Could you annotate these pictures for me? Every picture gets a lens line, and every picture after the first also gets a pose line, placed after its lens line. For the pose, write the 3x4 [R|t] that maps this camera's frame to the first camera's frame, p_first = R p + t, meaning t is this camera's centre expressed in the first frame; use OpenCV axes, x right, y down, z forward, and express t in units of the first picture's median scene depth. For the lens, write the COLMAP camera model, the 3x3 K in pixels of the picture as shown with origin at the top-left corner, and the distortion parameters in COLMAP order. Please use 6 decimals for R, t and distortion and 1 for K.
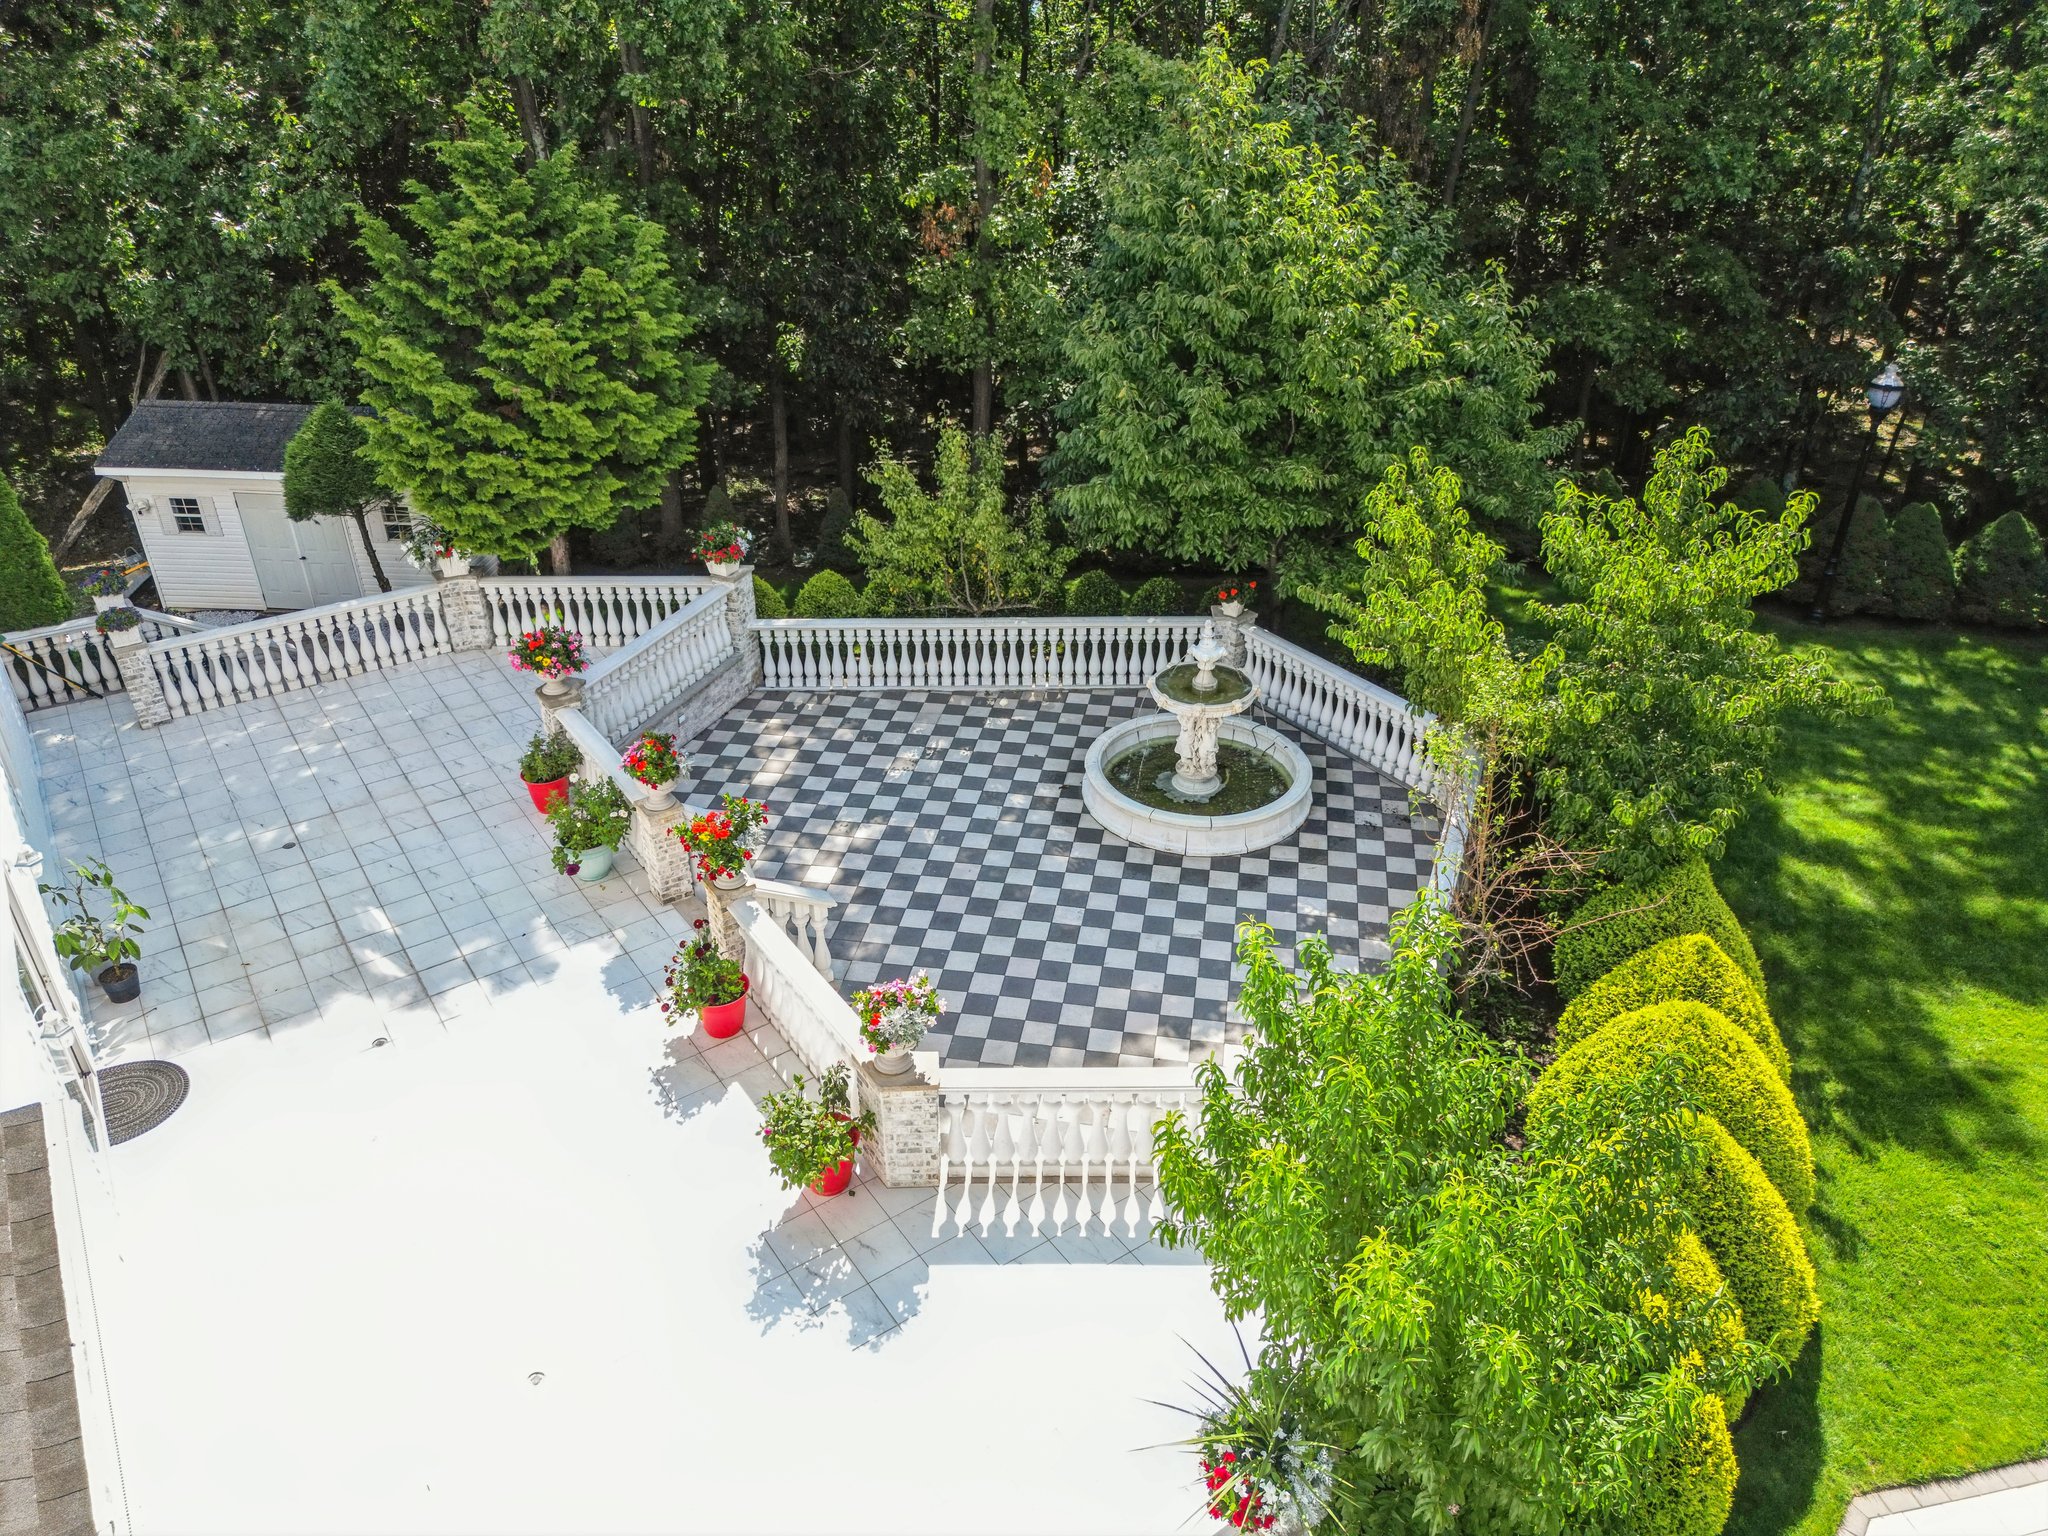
lens RADIAL K [[1446.3, 0, 1014.2], [0, 1446.3, 765.4], [0, 0, 1]] dist [0.069587, -0.048321]
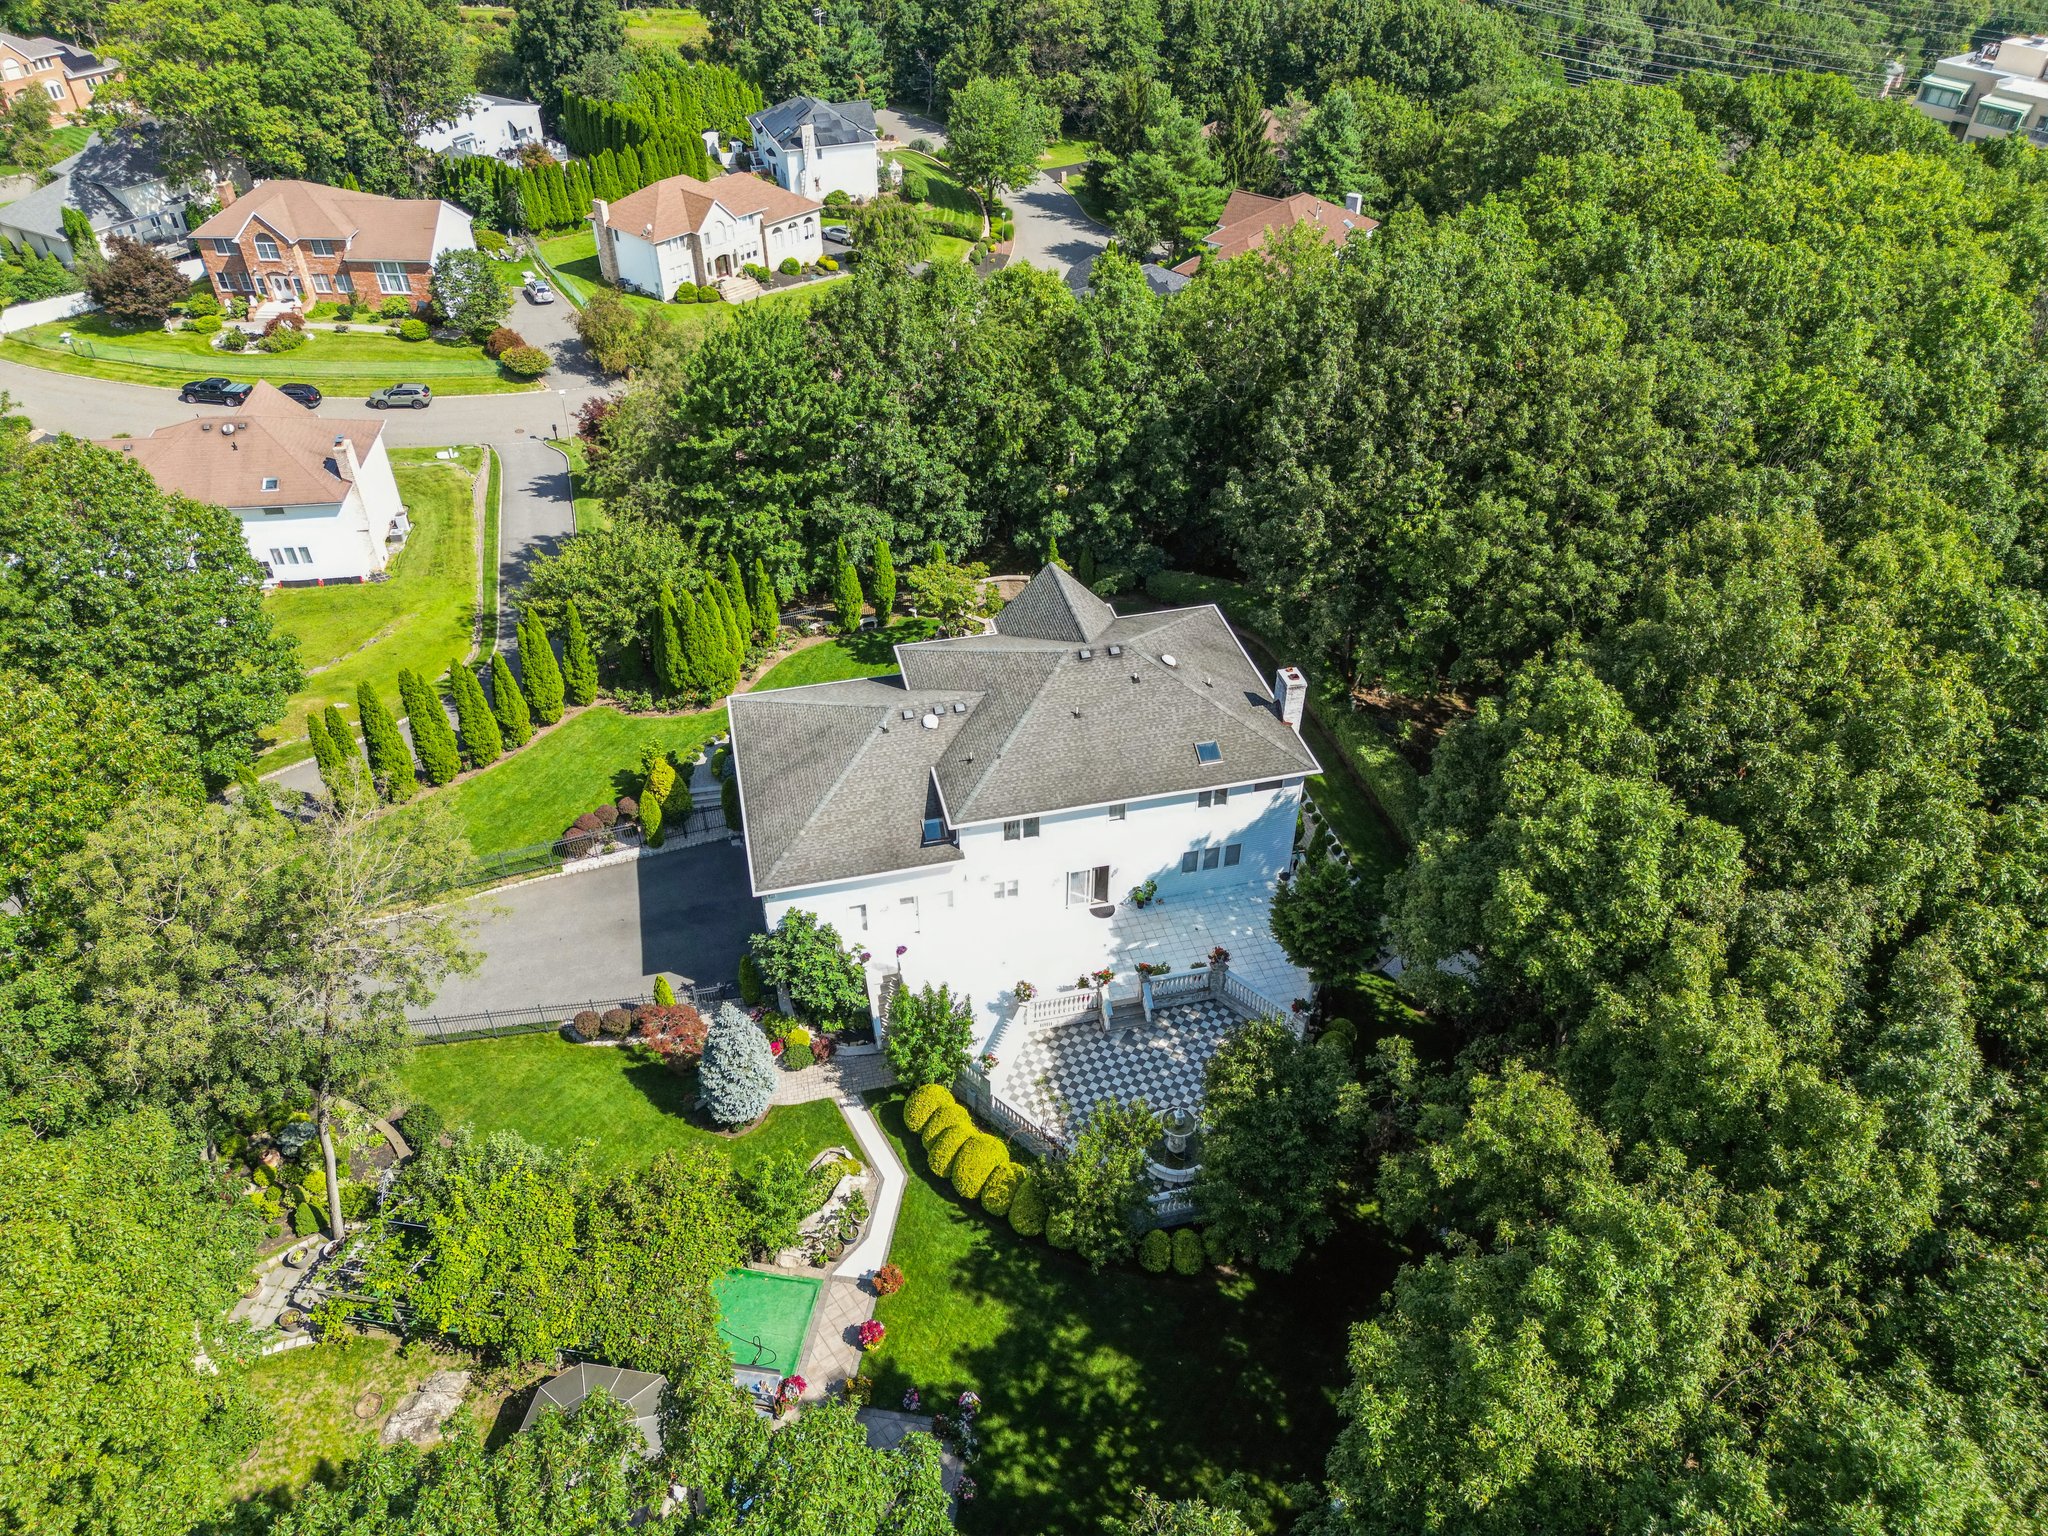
lens RADIAL K [[1446.3, 0, 1027.8], [0, 1446.3, 773.3], [0, 0, 1]] dist [0.069587, -0.048321]
pose [[-0.360830, 0.592143, -0.720533, 1.966293], [-0.487698, 0.538730, 0.686965, -2.357996], [0.794955, 0.599280, 0.094397, 0.045956]]
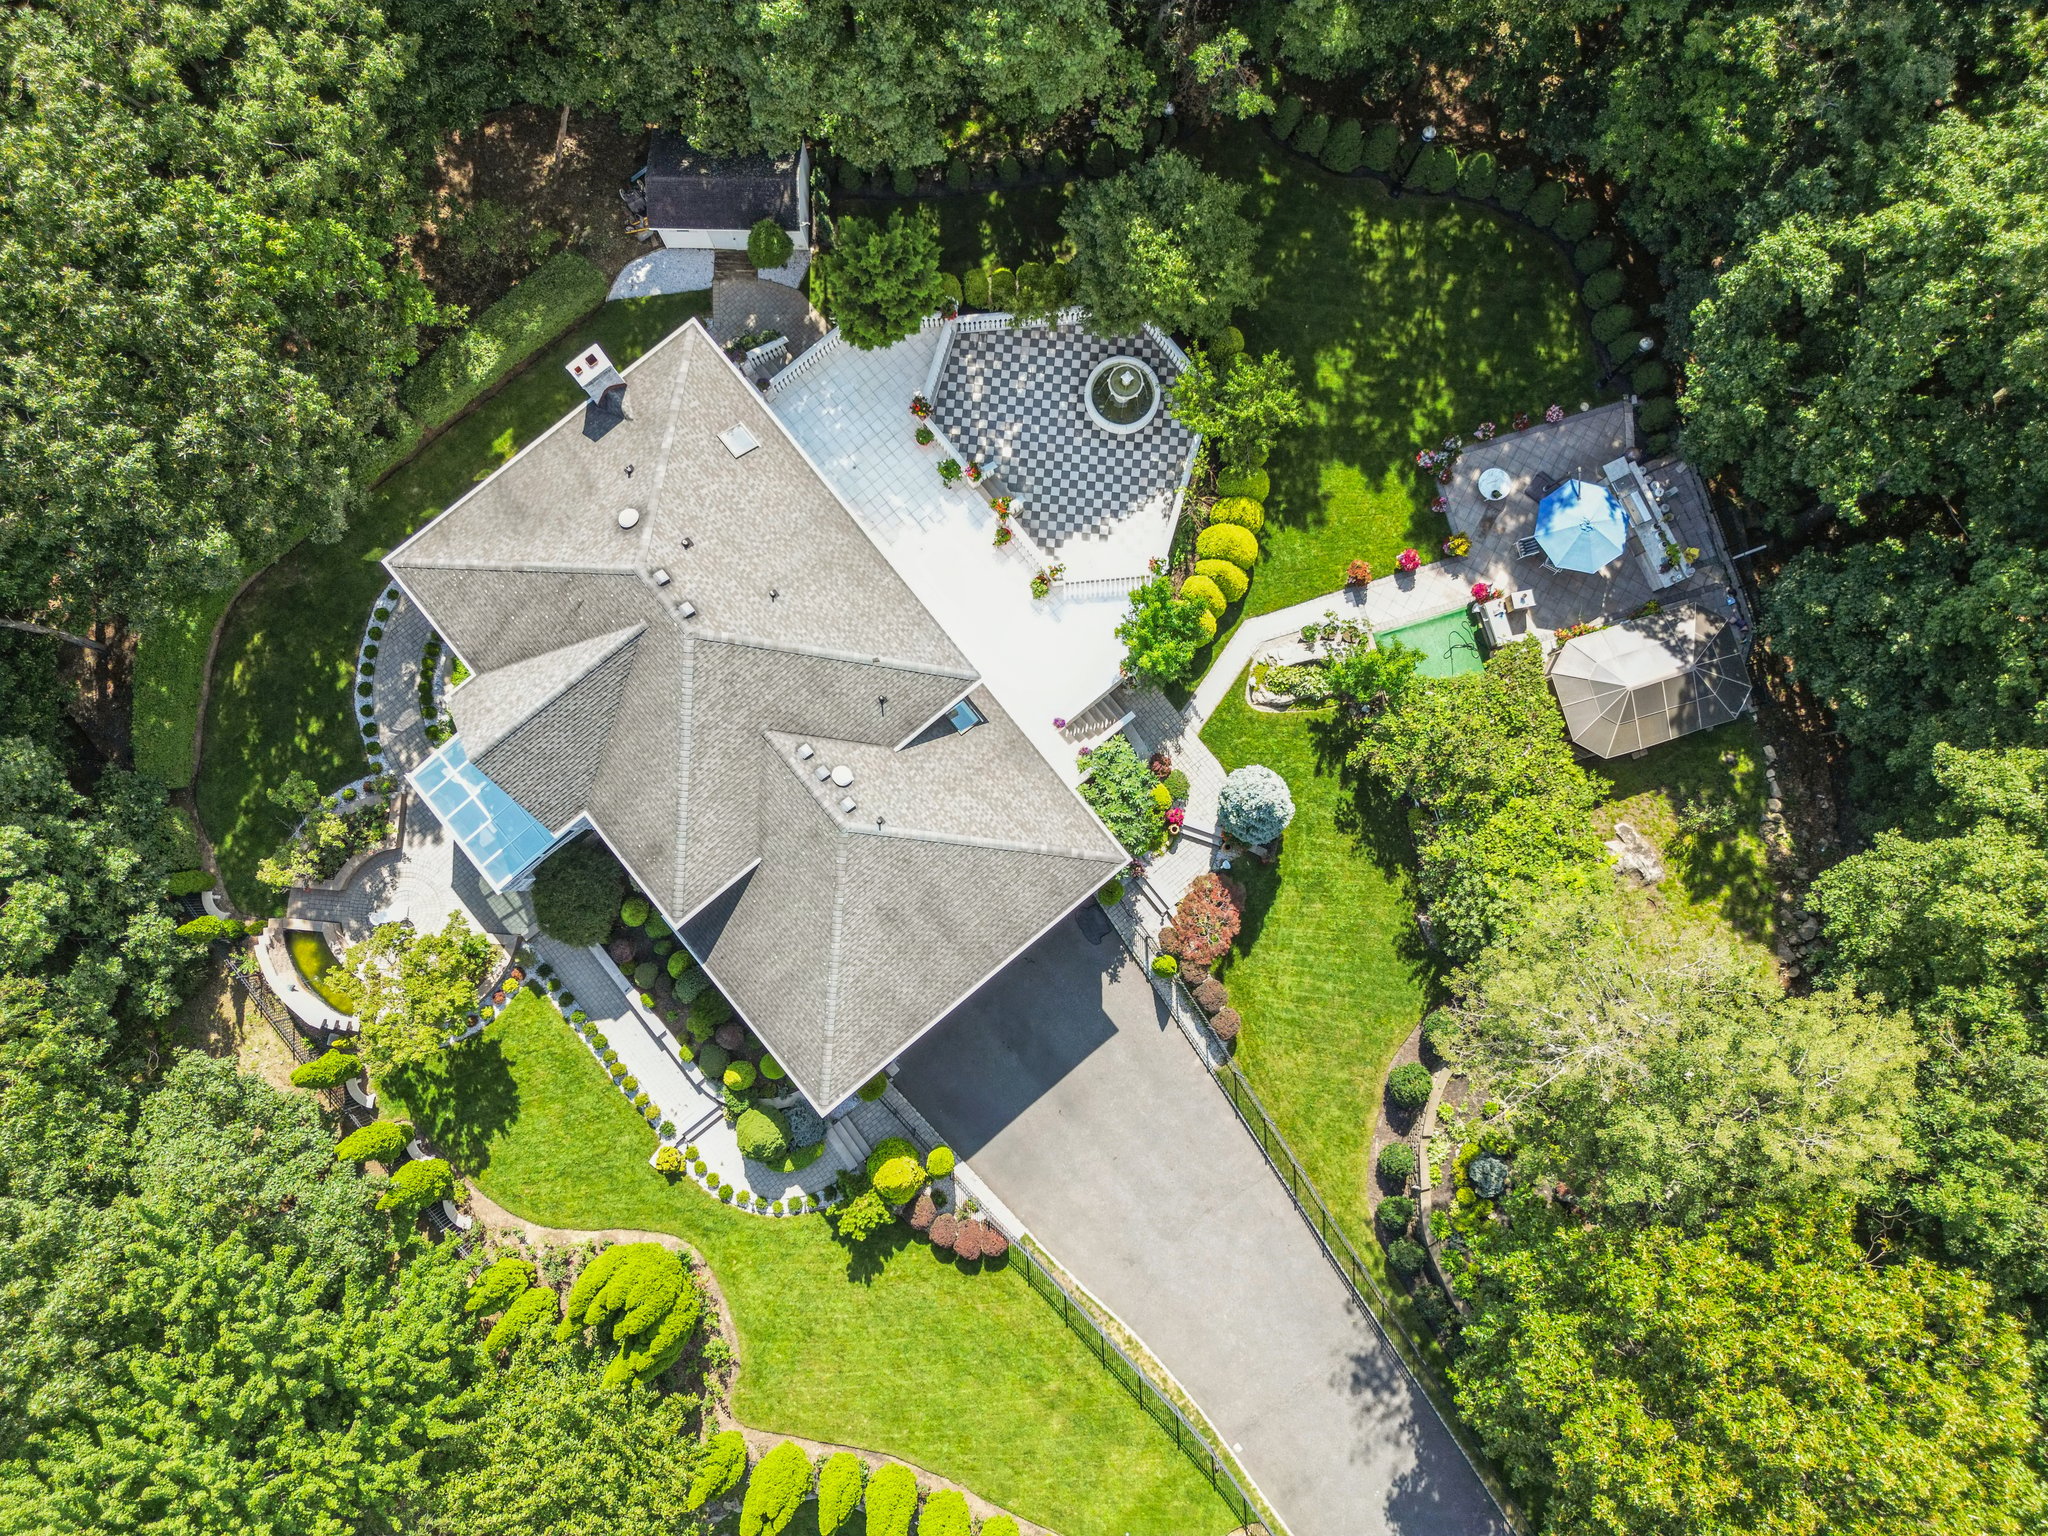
lens RADIAL K [[1446.3, 0, 1017.7], [0, 1446.3, 770.2], [0, 0, 1]] dist [0.069587, -0.048321]
pose [[0.995976, -0.088249, 0.015612, -0.217049], [0.037677, 0.570386, 0.820512, -2.134733], [-0.081314, -0.816622, 0.571416, -1.416550]]
